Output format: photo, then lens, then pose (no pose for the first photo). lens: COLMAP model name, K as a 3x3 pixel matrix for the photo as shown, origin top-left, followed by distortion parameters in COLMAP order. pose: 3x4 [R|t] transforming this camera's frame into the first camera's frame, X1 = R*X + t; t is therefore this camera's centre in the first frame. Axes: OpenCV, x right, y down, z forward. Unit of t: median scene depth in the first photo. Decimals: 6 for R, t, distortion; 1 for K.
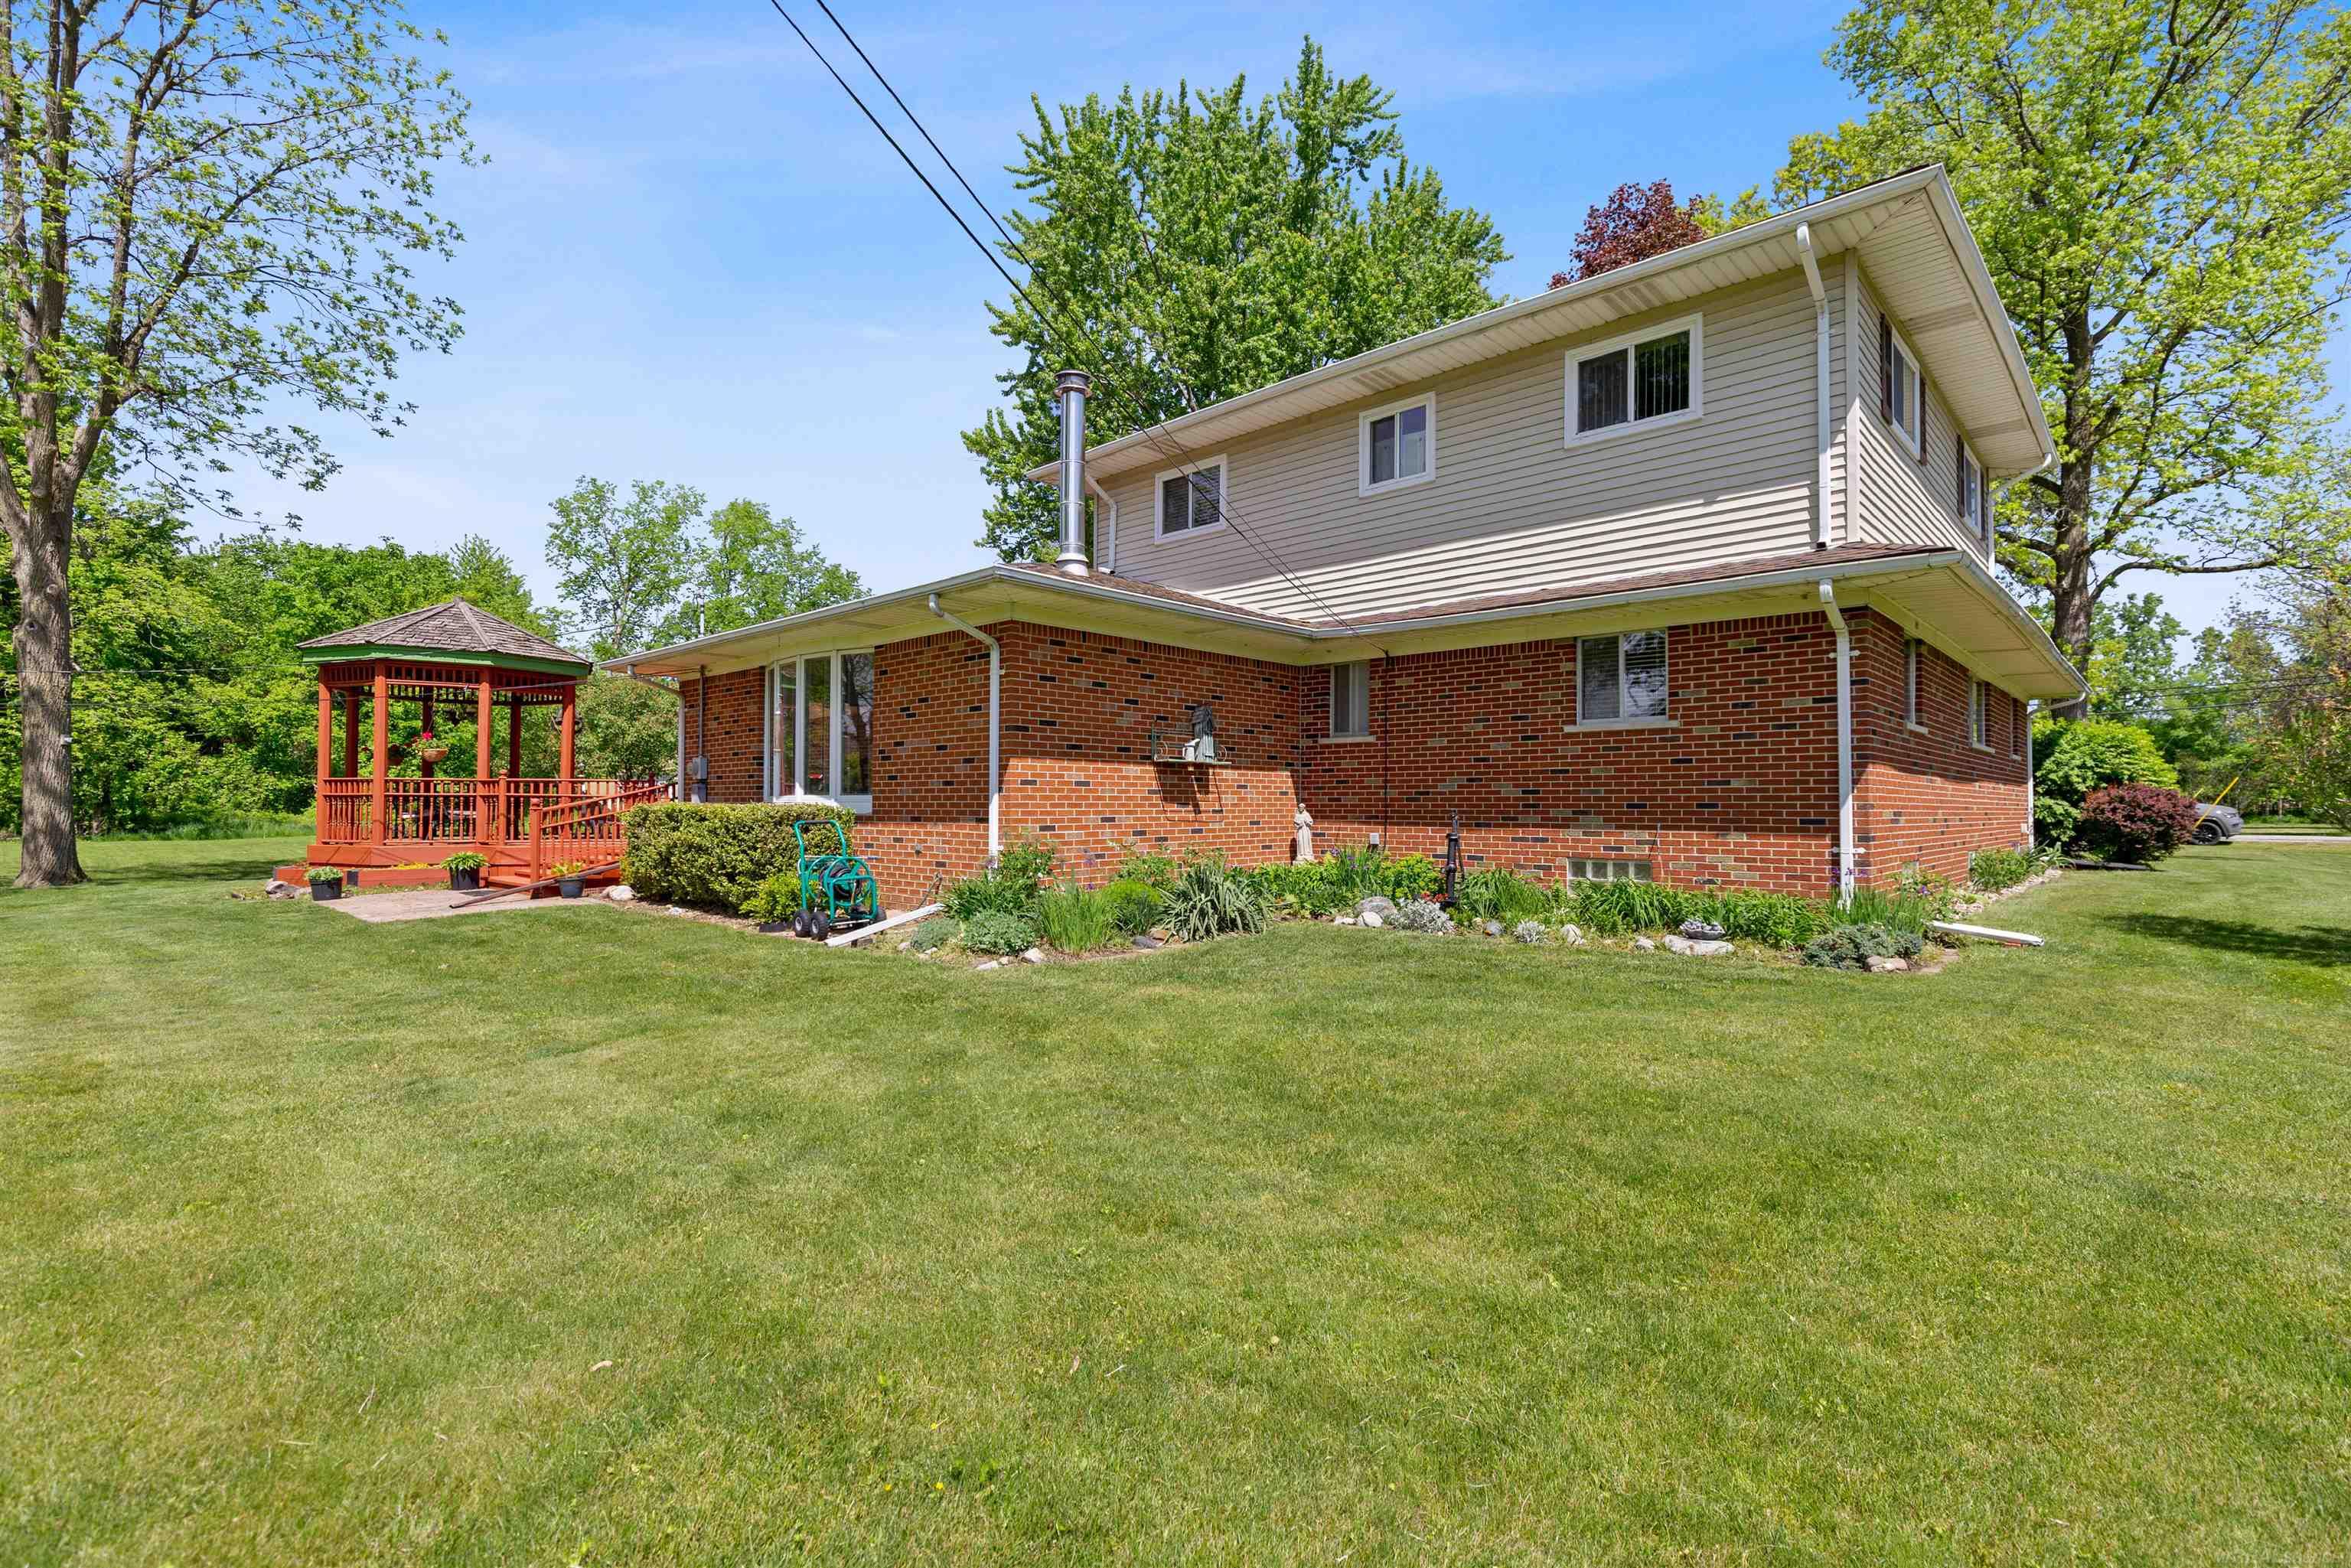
lens RADIAL K [[1086.3, 0, 1175.5], [0, 1086.3, 784.0], [0, 0, 1]] dist [-0.003484, -0.000416]
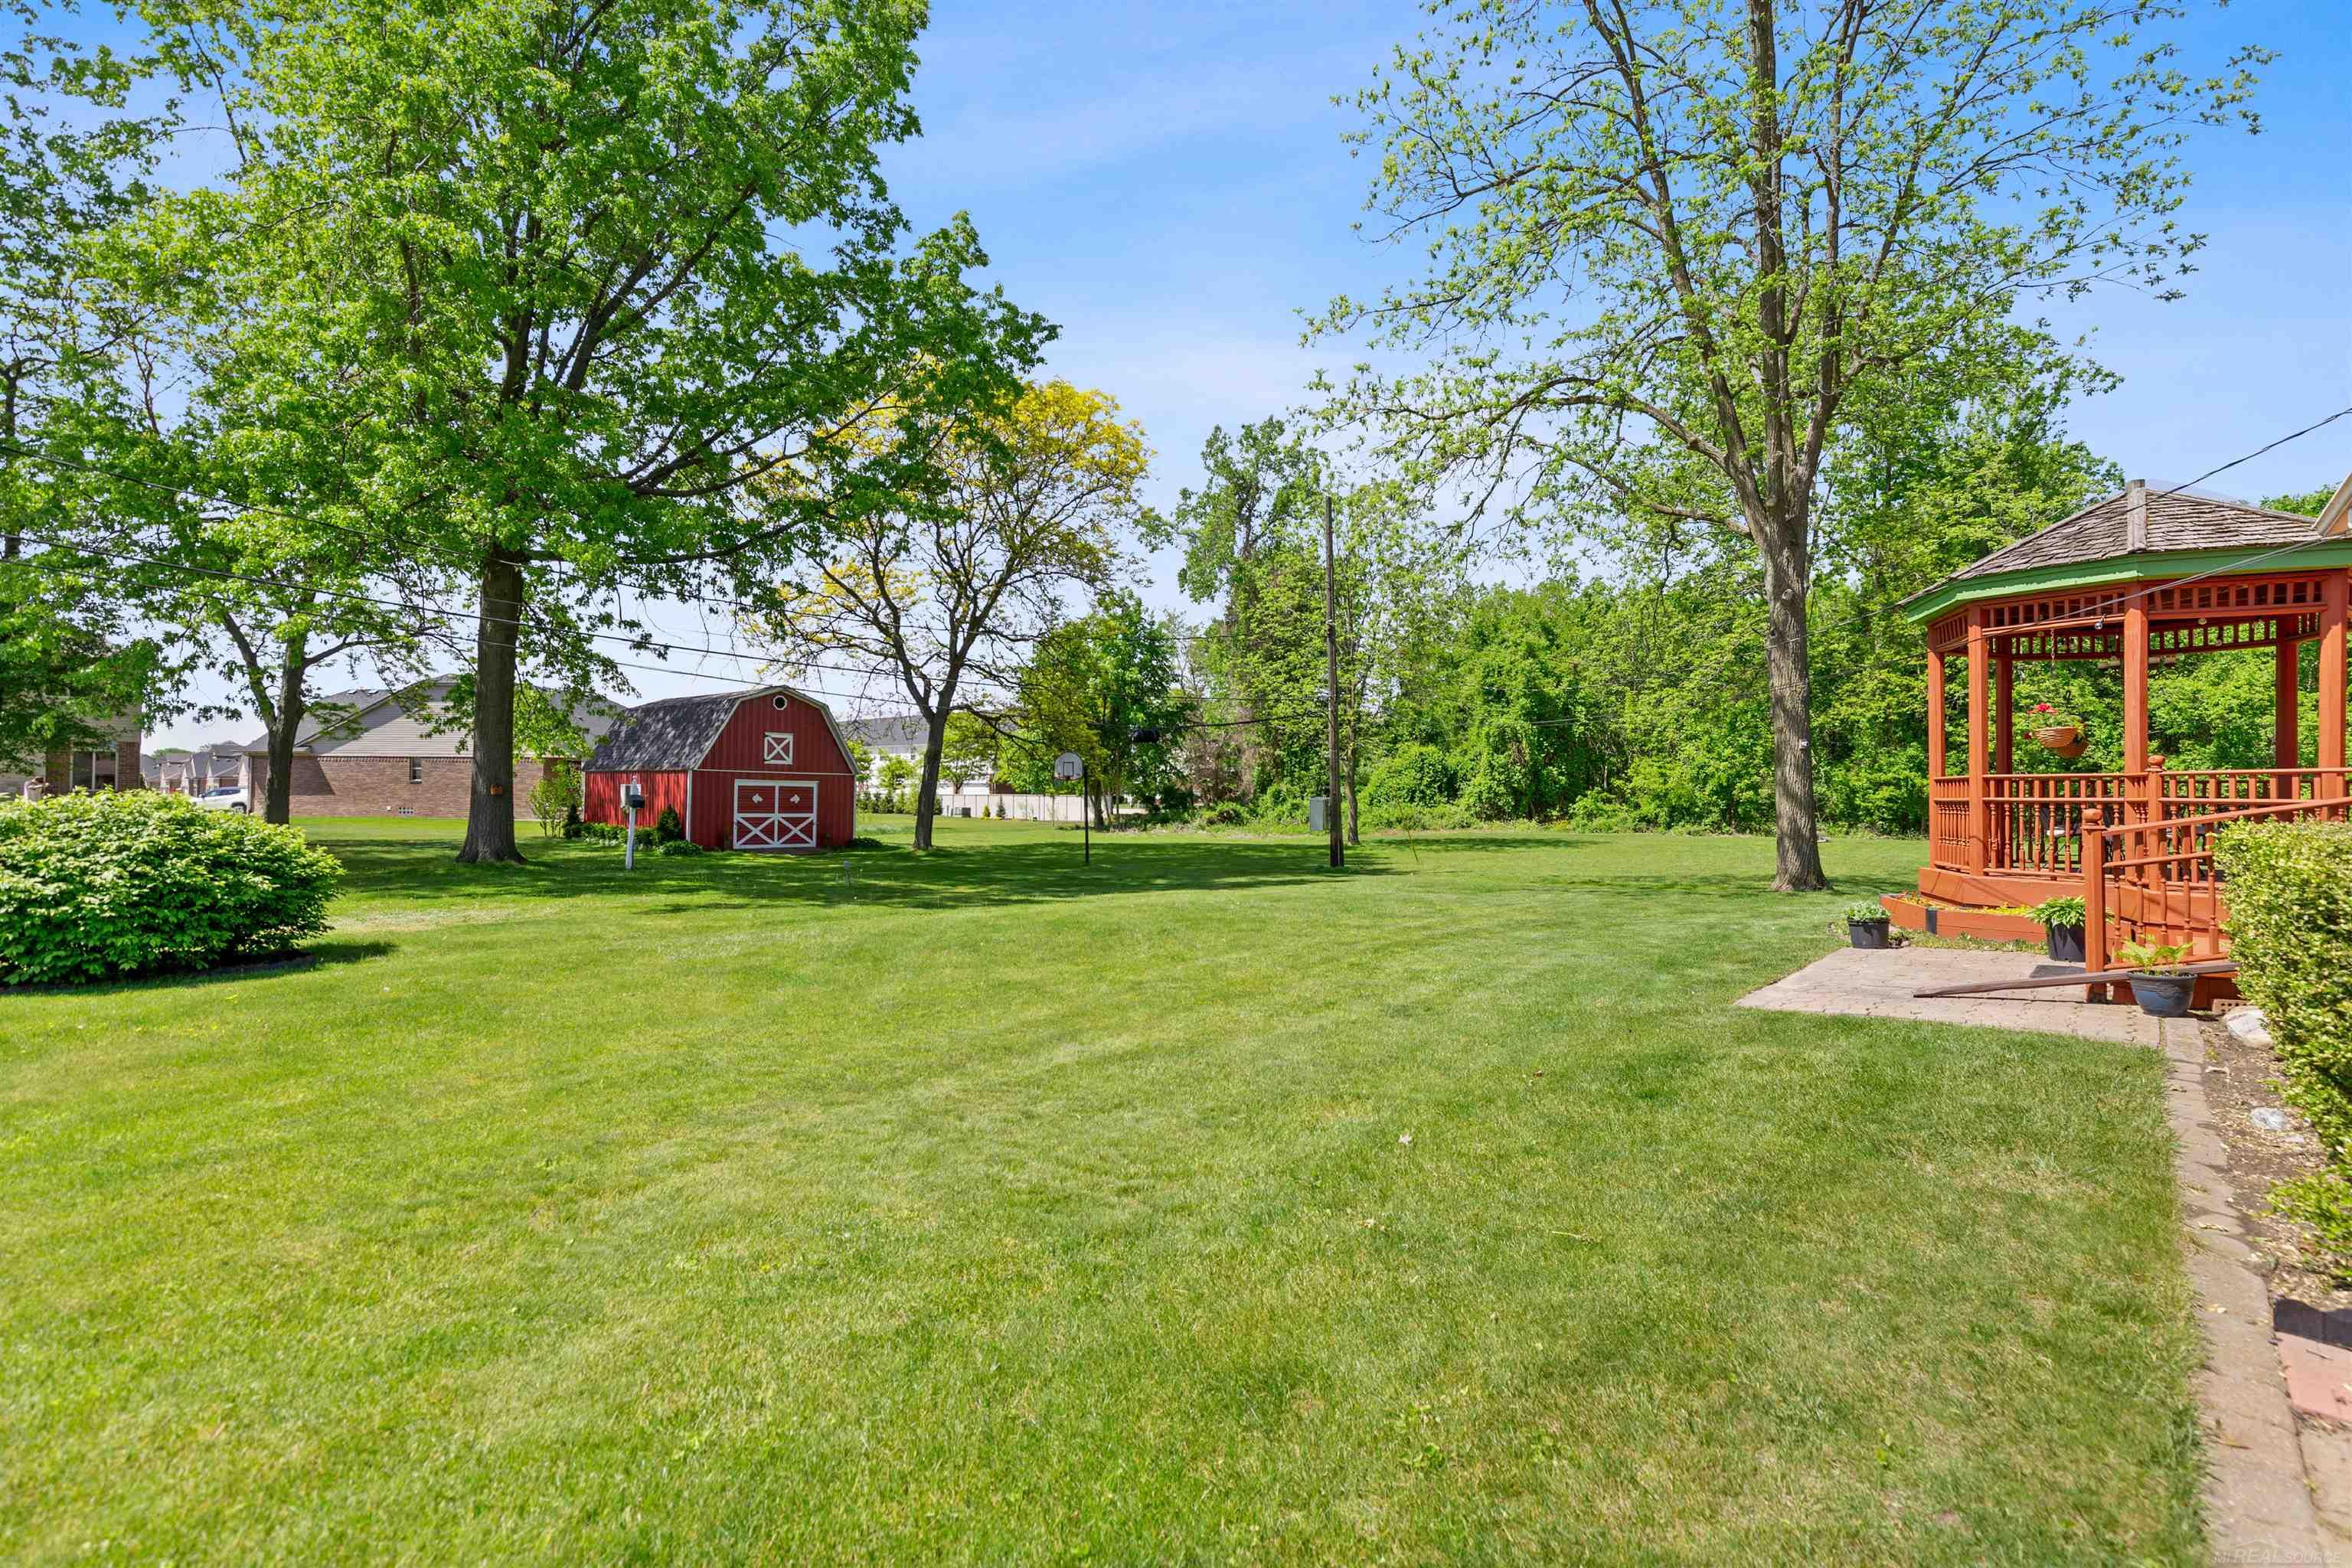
lens RADIAL K [[1086.8, 0, 1176.0], [0, 1086.8, 784.0], [0, 0, 1]] dist [-0.003484, -0.000416]
pose [[0.056096, -0.014031, -0.998327, -0.068749], [0.012283, 0.999835, -0.013362, 0.002328], [0.998350, -0.011513, 0.056259, 0.375232]]
